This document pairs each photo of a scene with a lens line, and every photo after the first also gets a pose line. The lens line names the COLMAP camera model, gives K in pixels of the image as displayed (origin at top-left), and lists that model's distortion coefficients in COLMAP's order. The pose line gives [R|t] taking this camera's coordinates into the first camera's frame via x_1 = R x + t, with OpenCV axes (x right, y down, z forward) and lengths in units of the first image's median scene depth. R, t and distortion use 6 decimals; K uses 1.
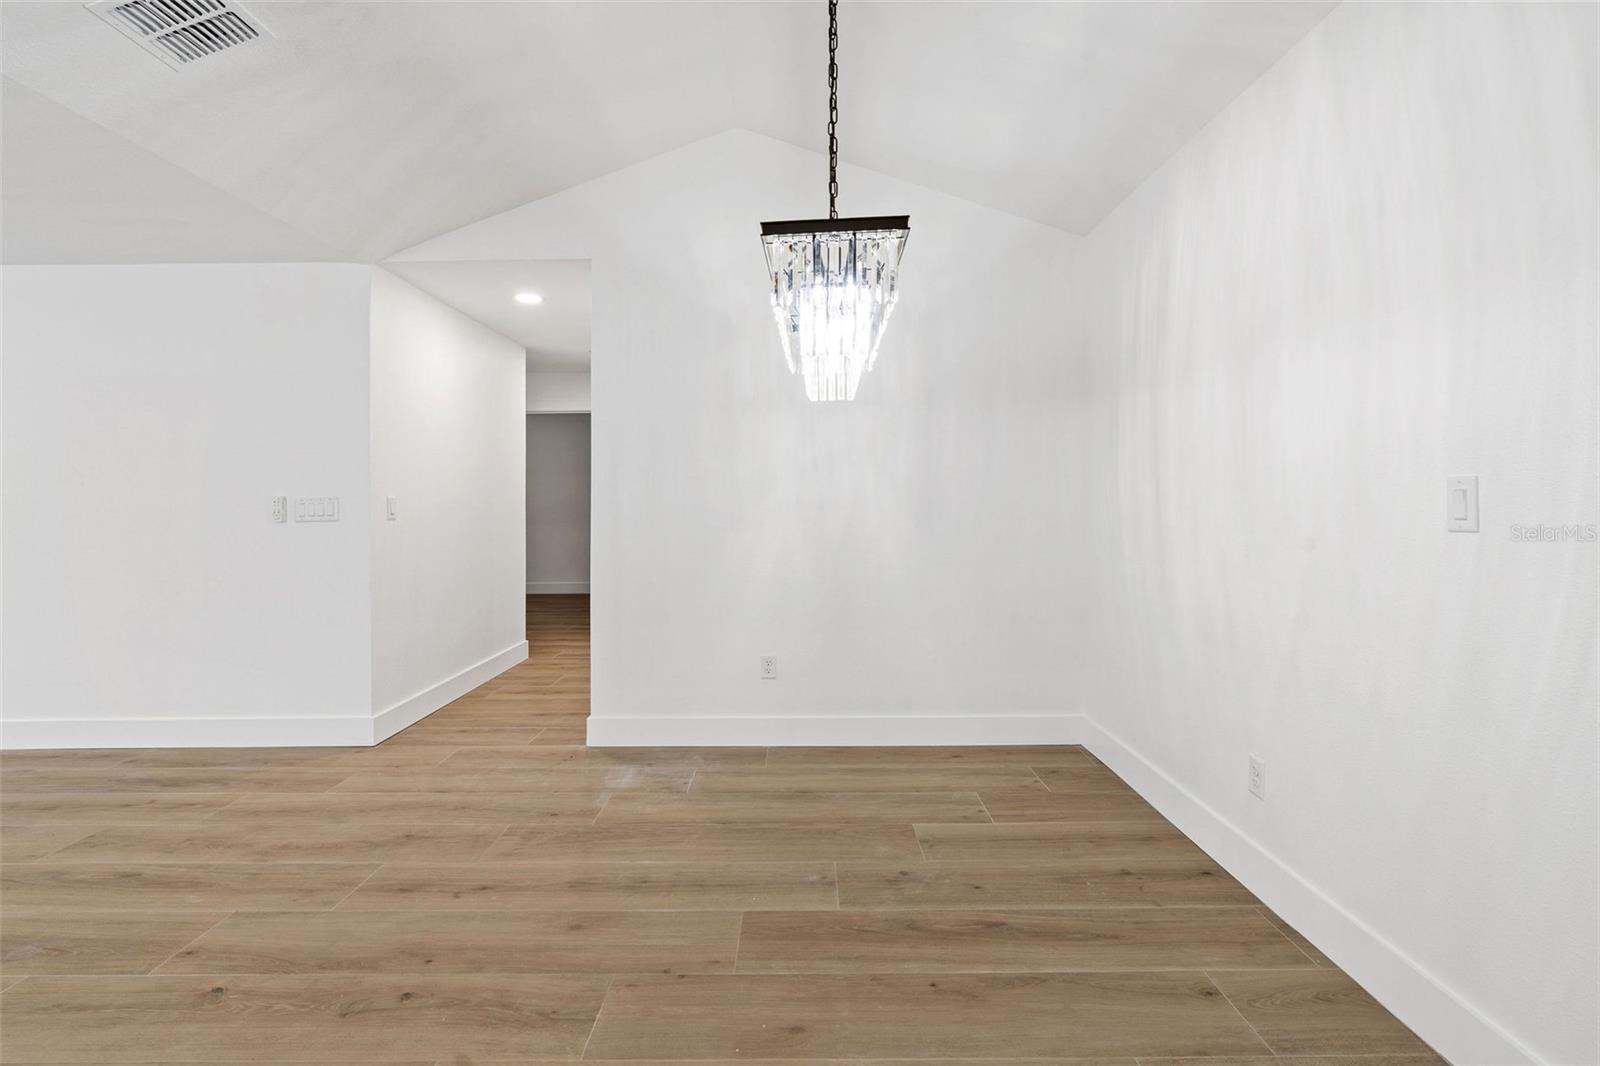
lens RADIAL K [[764.0, 0, 804.2], [0, 764.0, 485.6], [0, 0, 1]] dist [-0.001979, 0.001633]
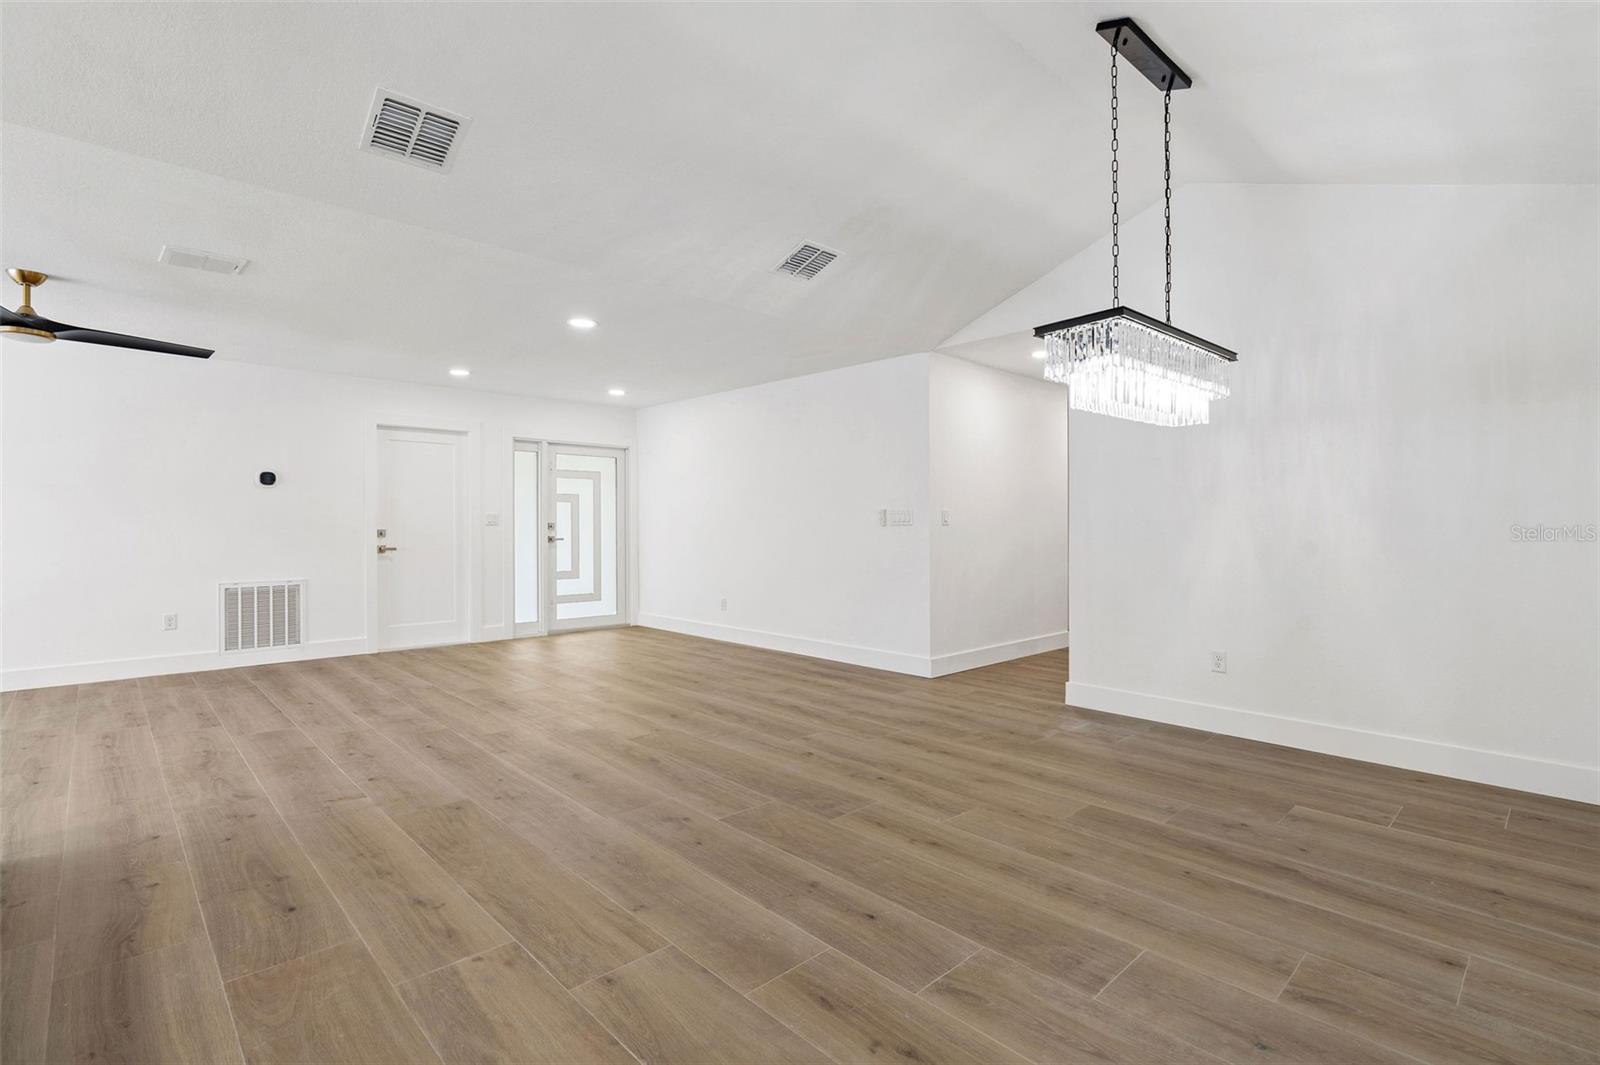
lens RADIAL K [[764.0, 0, 804.2], [0, 764.0, 485.1], [0, 0, 1]] dist [-0.001979, 0.001633]
pose [[0.688610, -0.025253, -0.724692, 0.481317], [0.004885, 0.999532, -0.030189, 0.016570], [0.725115, 0.017249, 0.688412, -0.277959]]
